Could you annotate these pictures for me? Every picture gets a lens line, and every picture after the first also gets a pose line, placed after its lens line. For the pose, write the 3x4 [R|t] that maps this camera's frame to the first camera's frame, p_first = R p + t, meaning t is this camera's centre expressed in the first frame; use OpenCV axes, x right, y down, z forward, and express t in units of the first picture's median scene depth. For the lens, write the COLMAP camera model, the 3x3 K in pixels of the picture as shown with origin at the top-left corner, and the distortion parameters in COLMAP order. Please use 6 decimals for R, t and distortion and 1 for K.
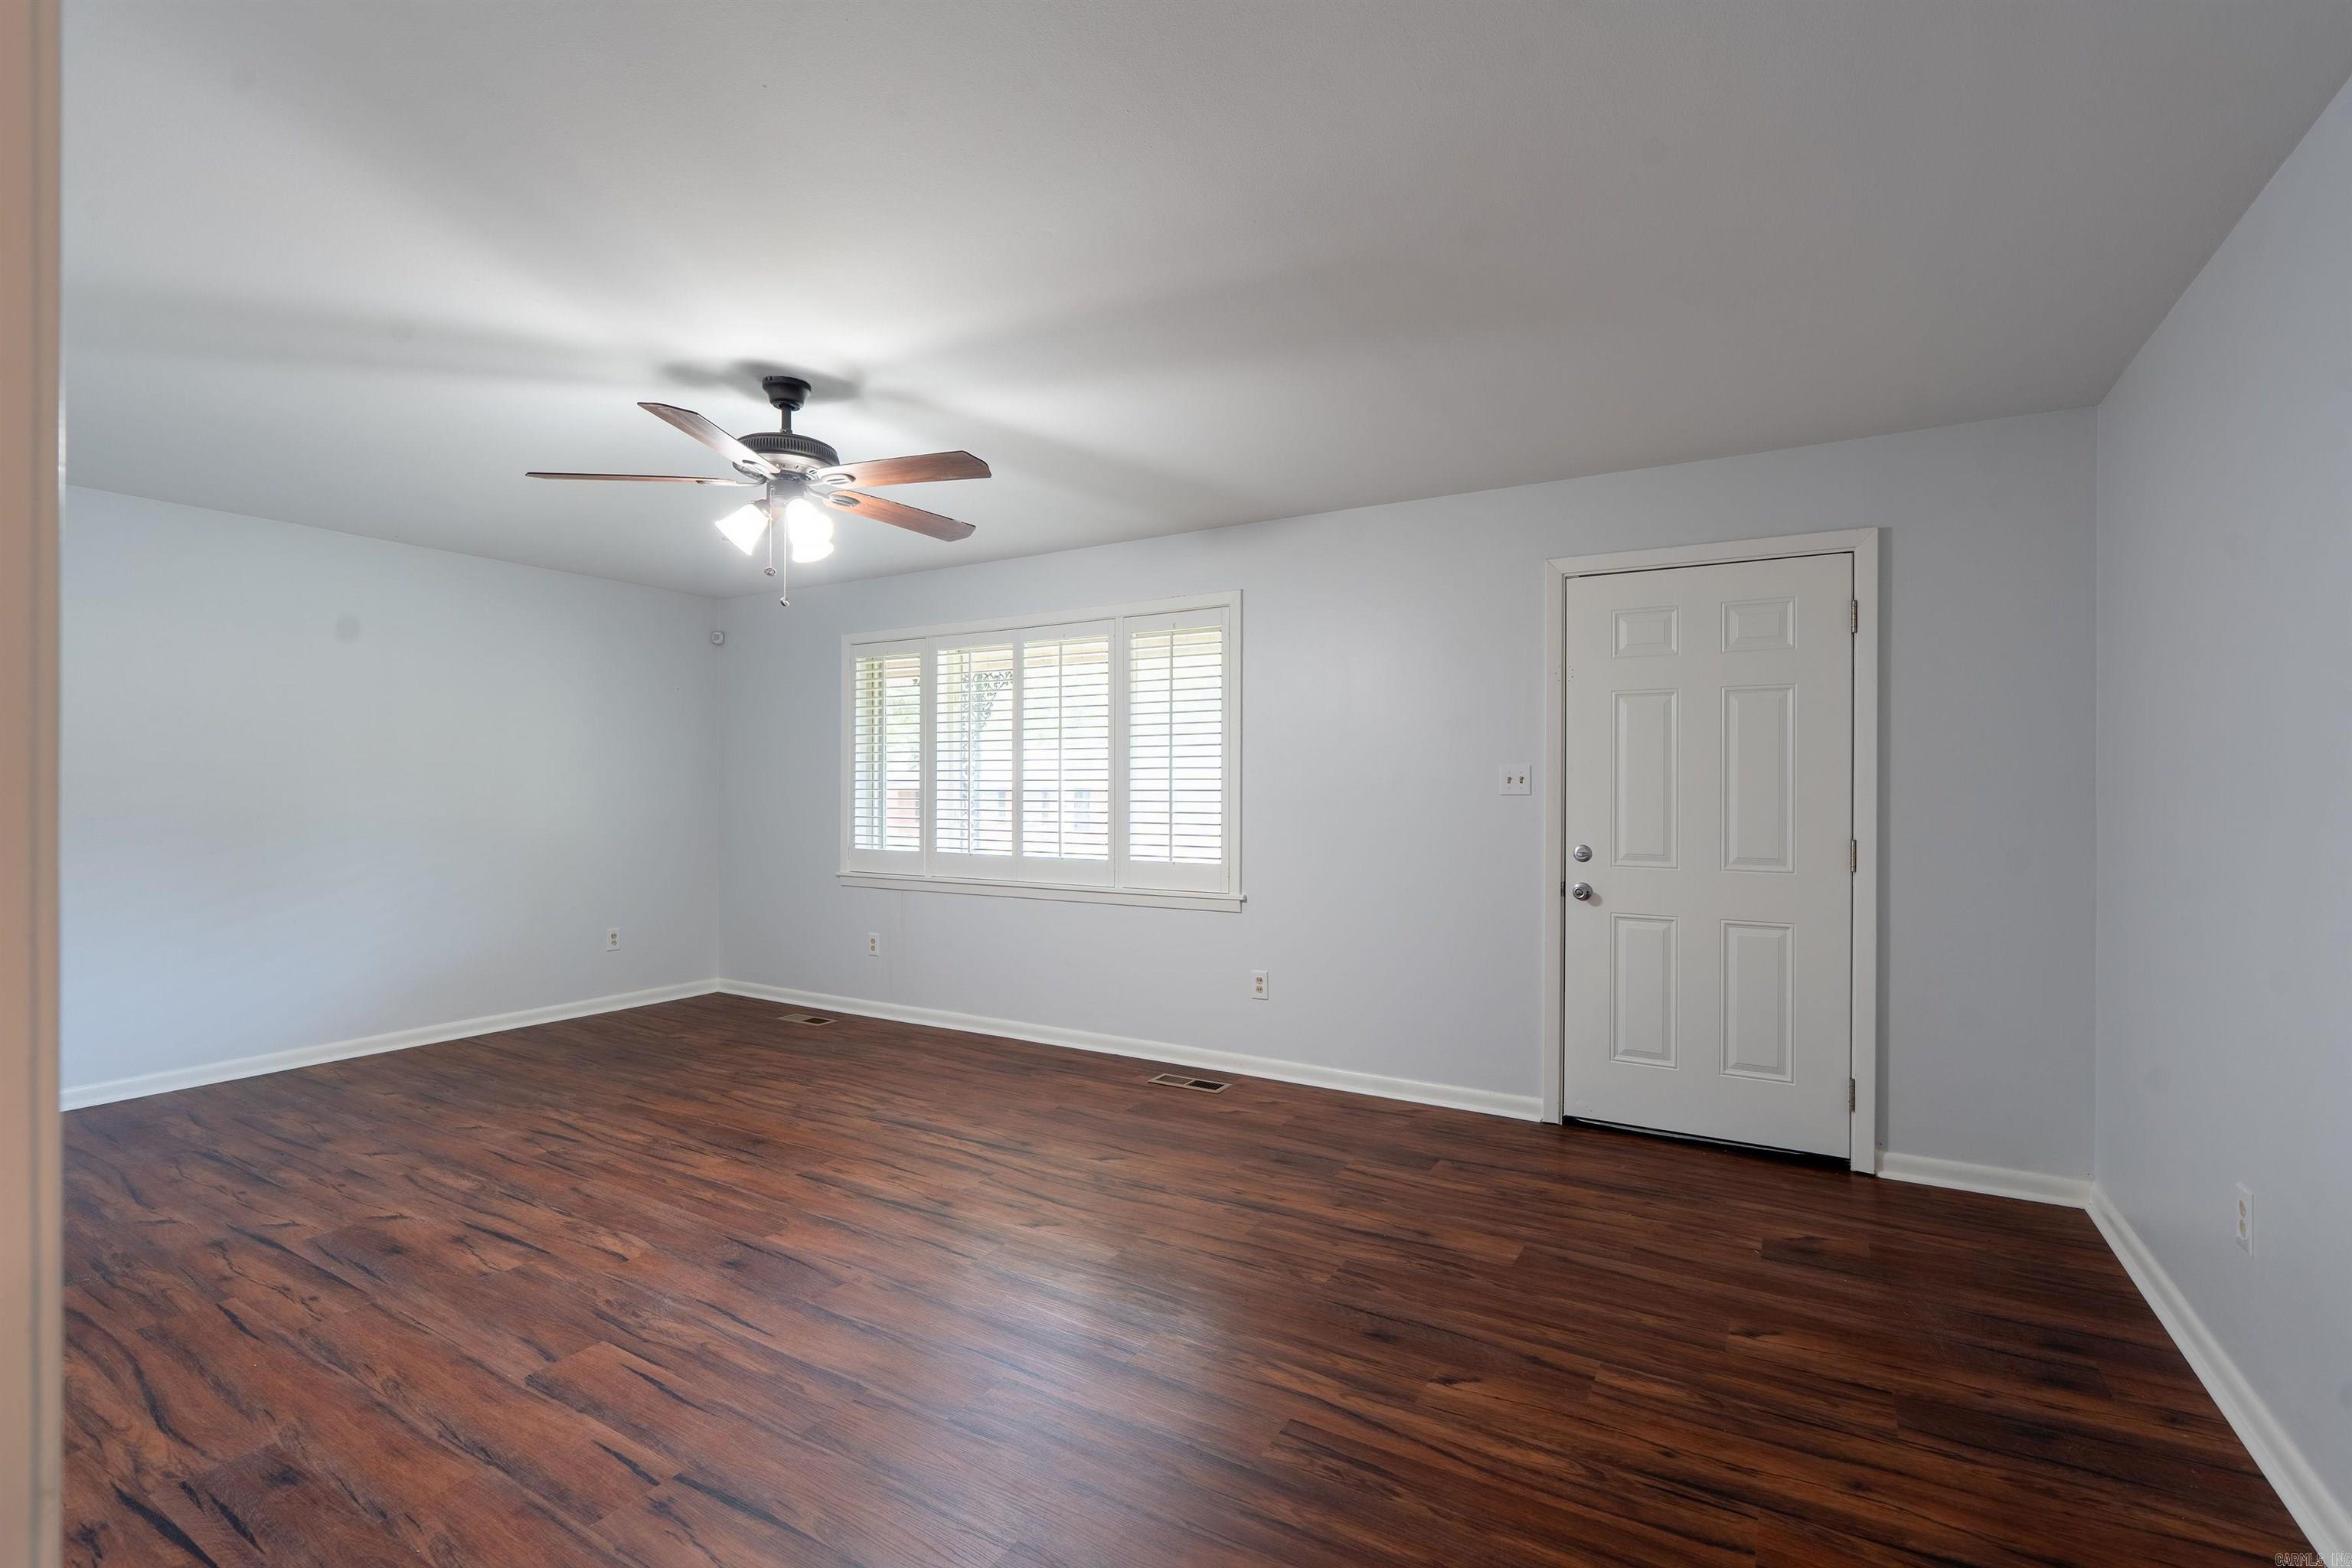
lens RADIAL K [[1052.9, 0, 1171.9], [0, 1052.9, 781.1], [0, 0, 1]] dist [-0.006181, 0.001780]
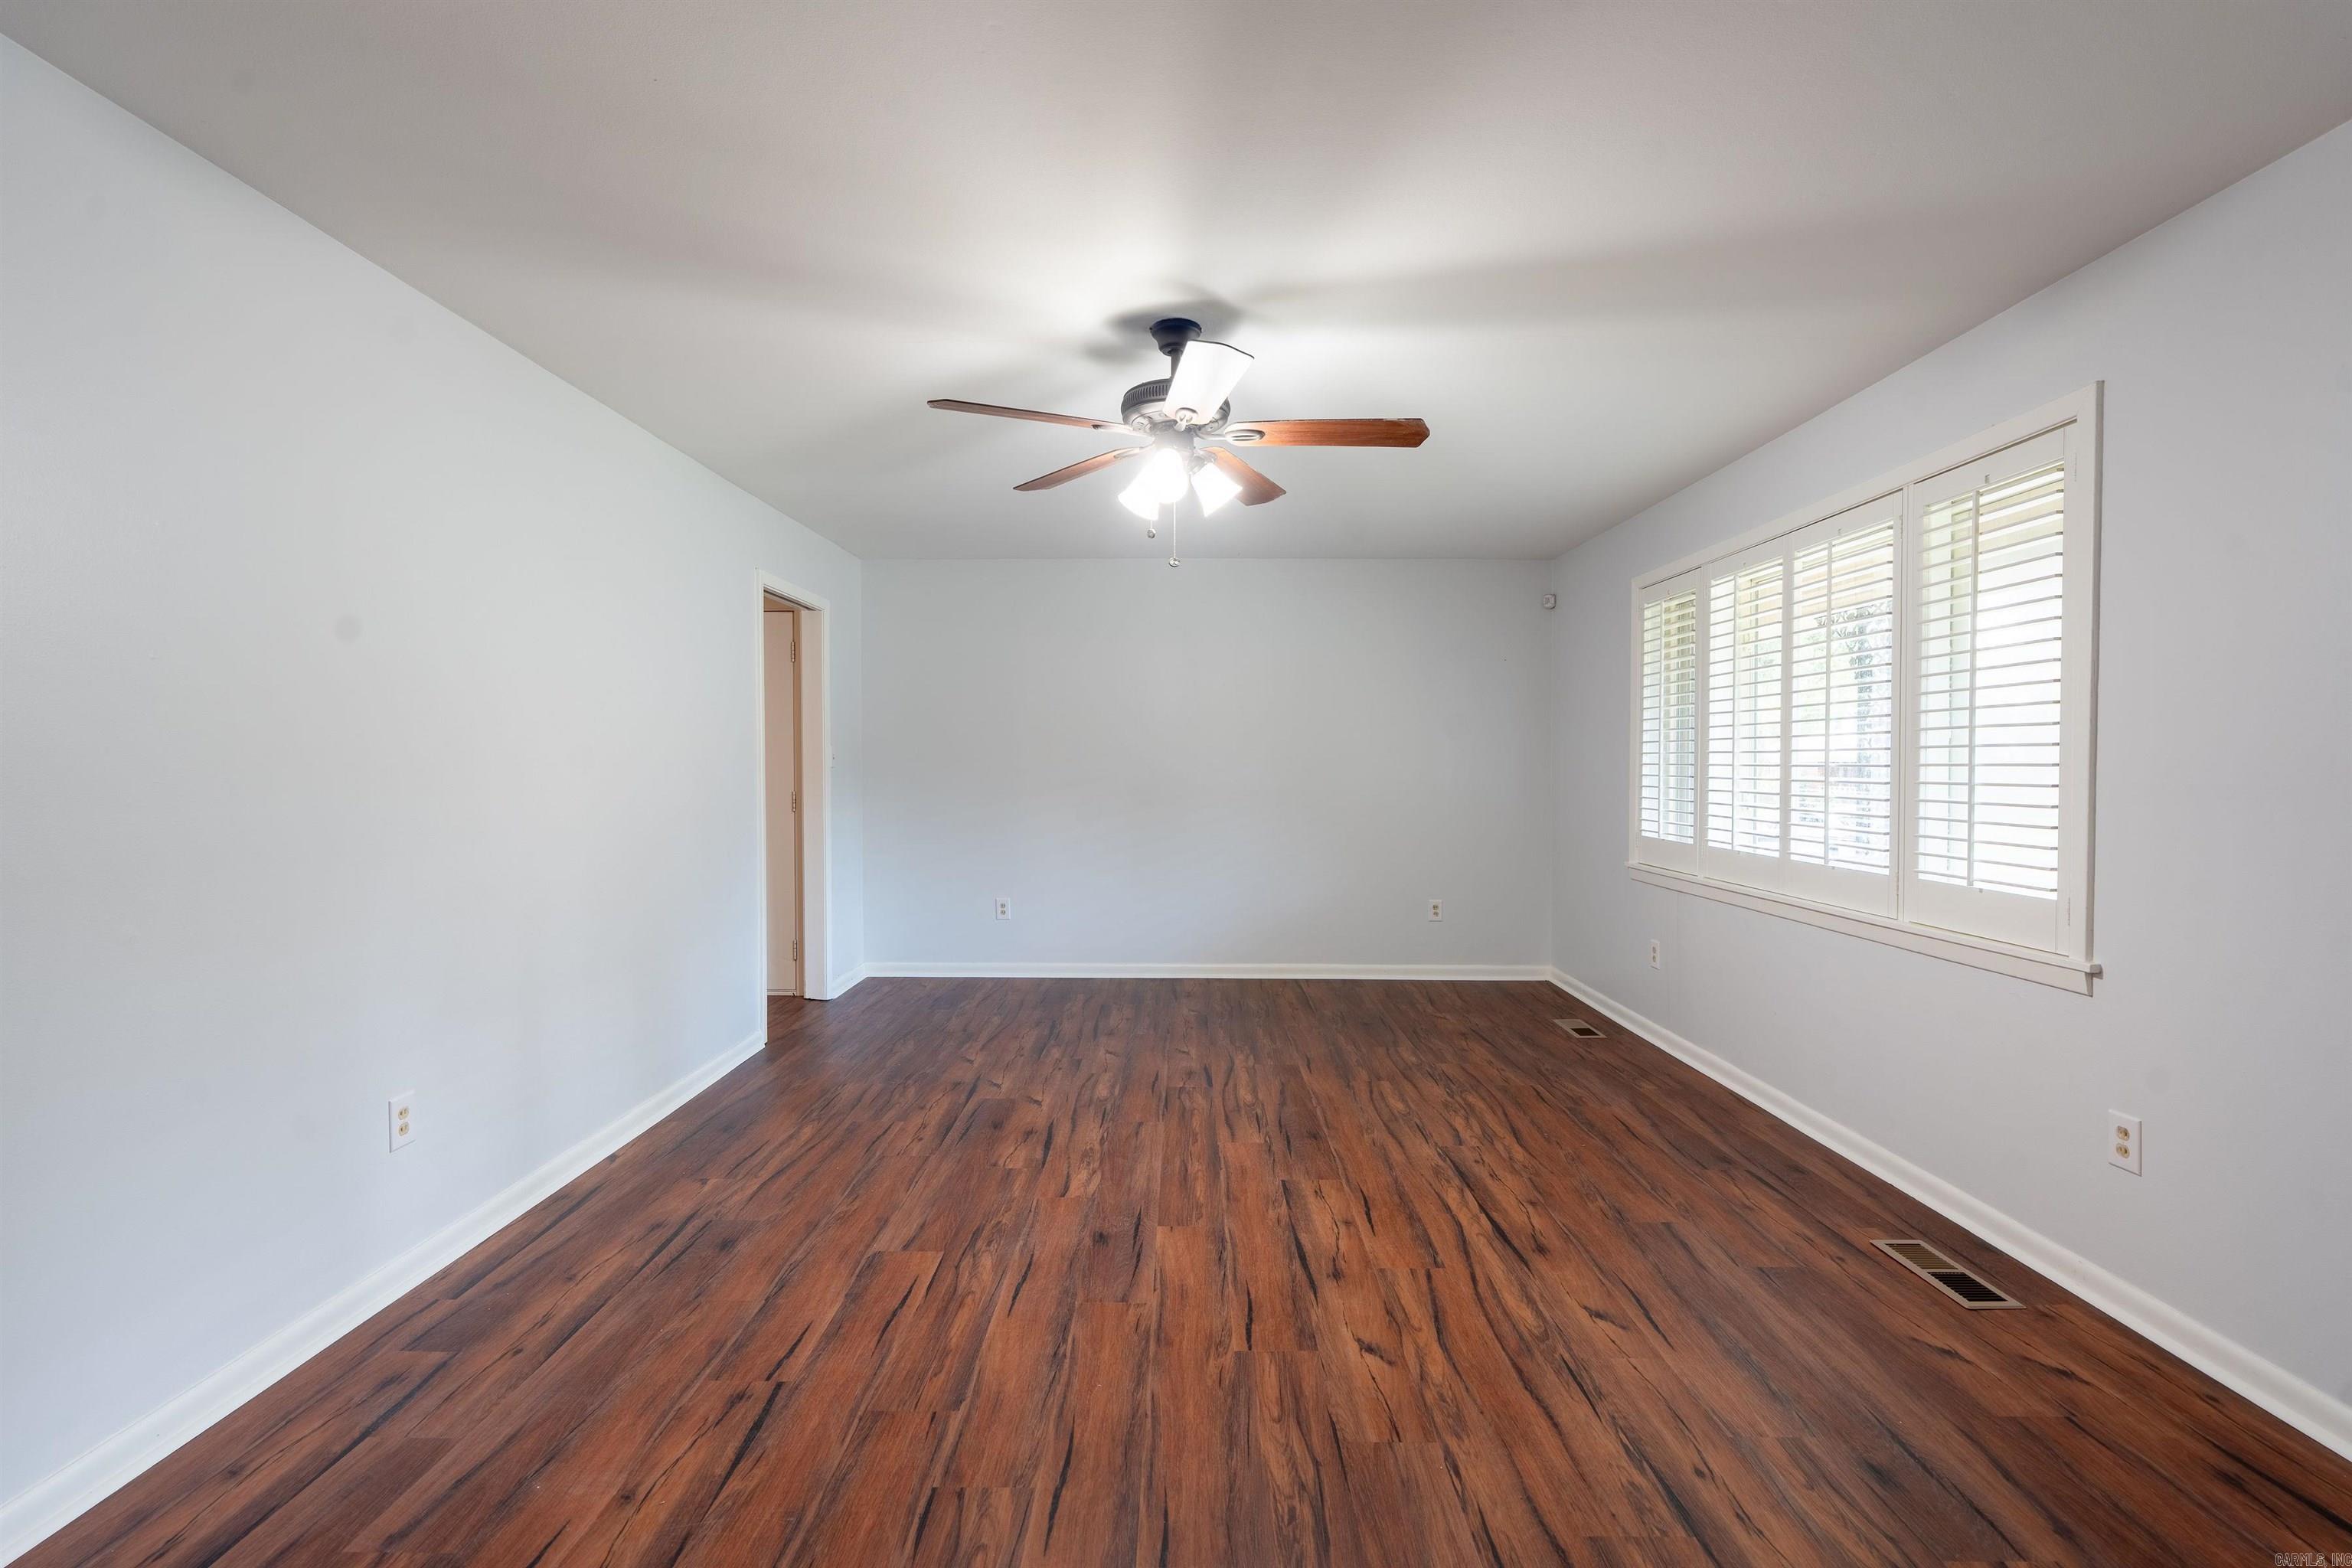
lens RADIAL K [[1052.9, 0, 1171.9], [0, 1052.9, 781.1], [0, 0, 1]] dist [-0.006181, 0.001780]
pose [[0.507099, 0.013850, -0.861777, 0.351040], [0.005339, 0.999801, 0.019210, 0.005194], [0.861872, -0.014343, 0.506924, 0.414184]]
